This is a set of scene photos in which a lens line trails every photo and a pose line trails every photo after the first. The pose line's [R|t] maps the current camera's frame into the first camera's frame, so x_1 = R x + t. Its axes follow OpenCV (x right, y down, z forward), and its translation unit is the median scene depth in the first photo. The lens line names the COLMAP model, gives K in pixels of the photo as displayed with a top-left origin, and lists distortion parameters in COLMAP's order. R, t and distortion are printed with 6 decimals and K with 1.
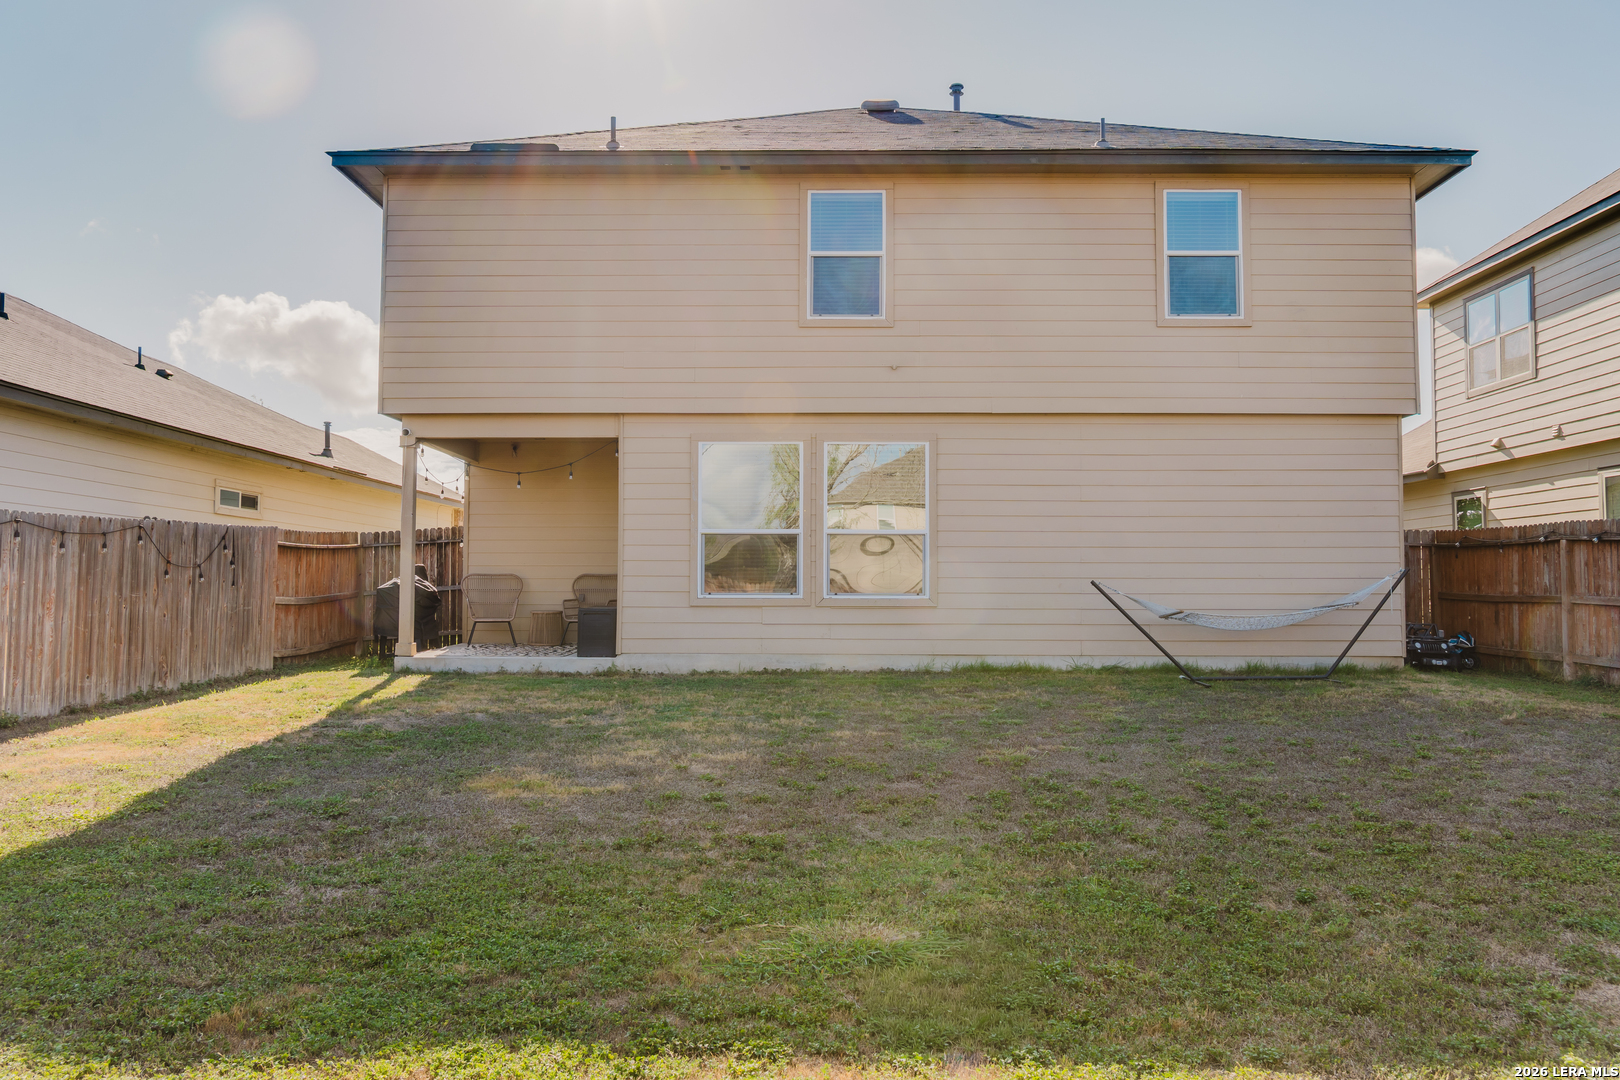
lens RADIAL K [[1221.1, 0, 812.2], [0, 1221.1, 535.5], [0, 0, 1]] dist [0.003044, -0.002944]
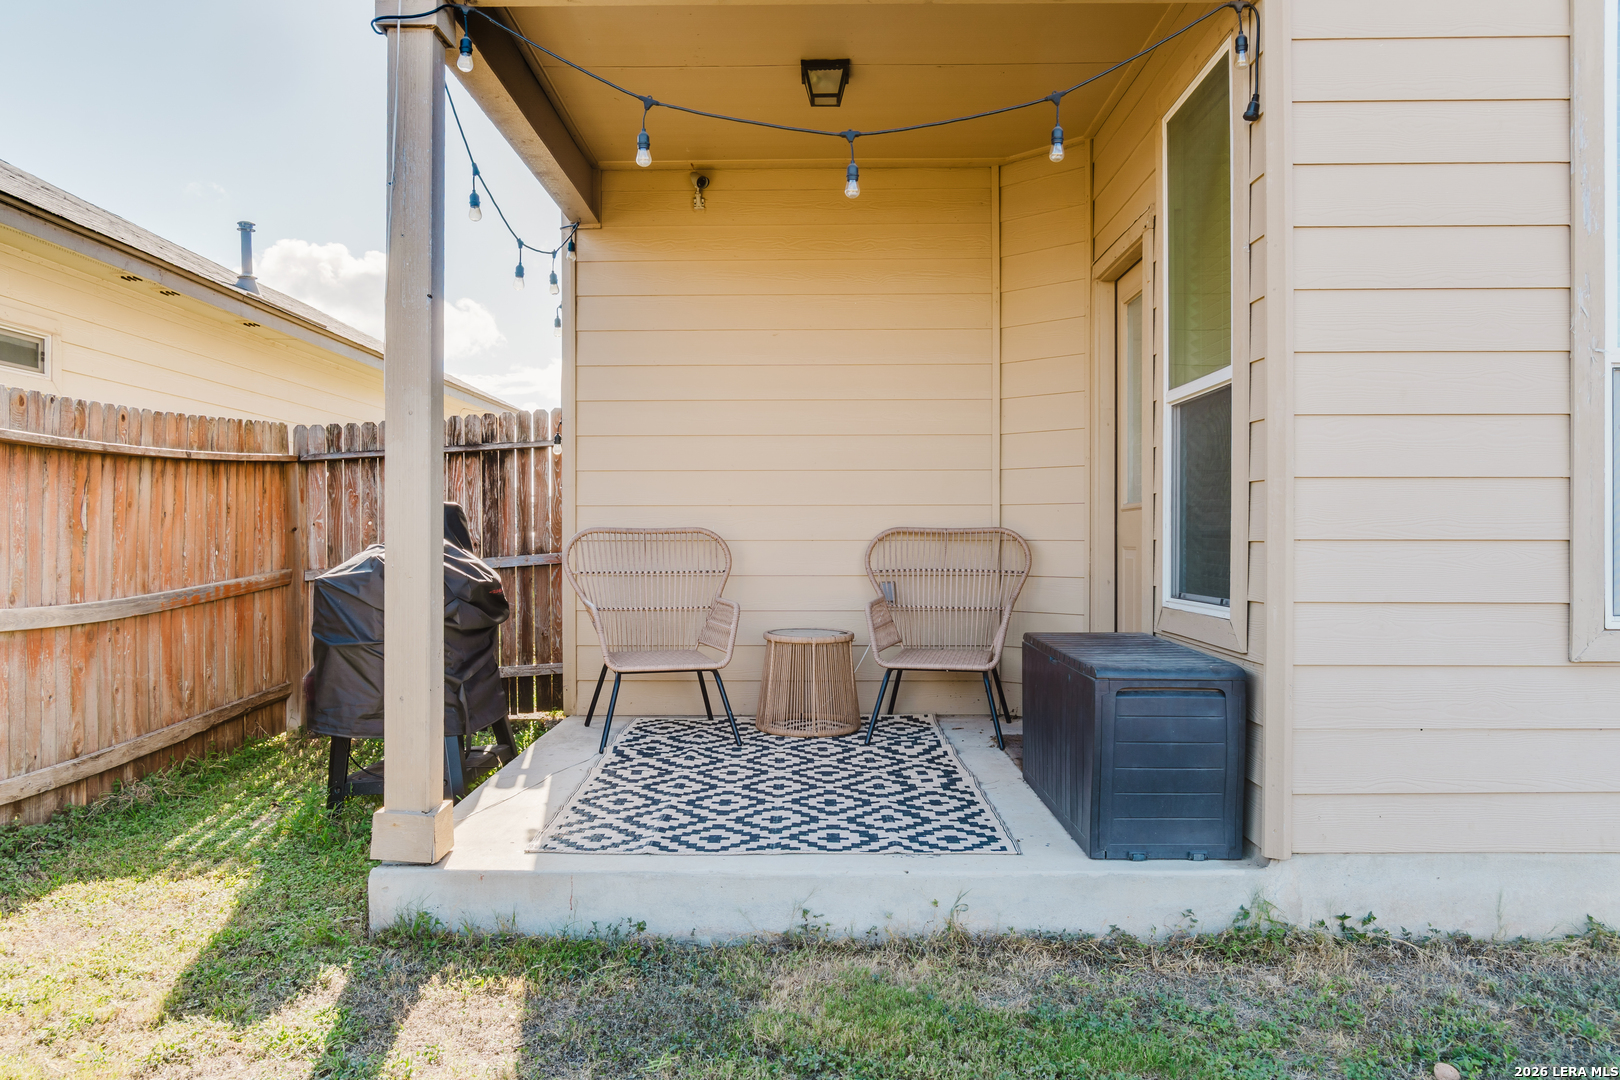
lens RADIAL K [[1221.1, 0, 807.1], [0, 1221.1, 541.1], [0, 0, 1]] dist [0.003044, -0.002944]
pose [[0.999986, -0.002997, -0.004378, -0.215102], [0.003208, 0.998787, 0.049125, 0.018068], [0.004225, -0.049139, 0.998783, 0.646339]]
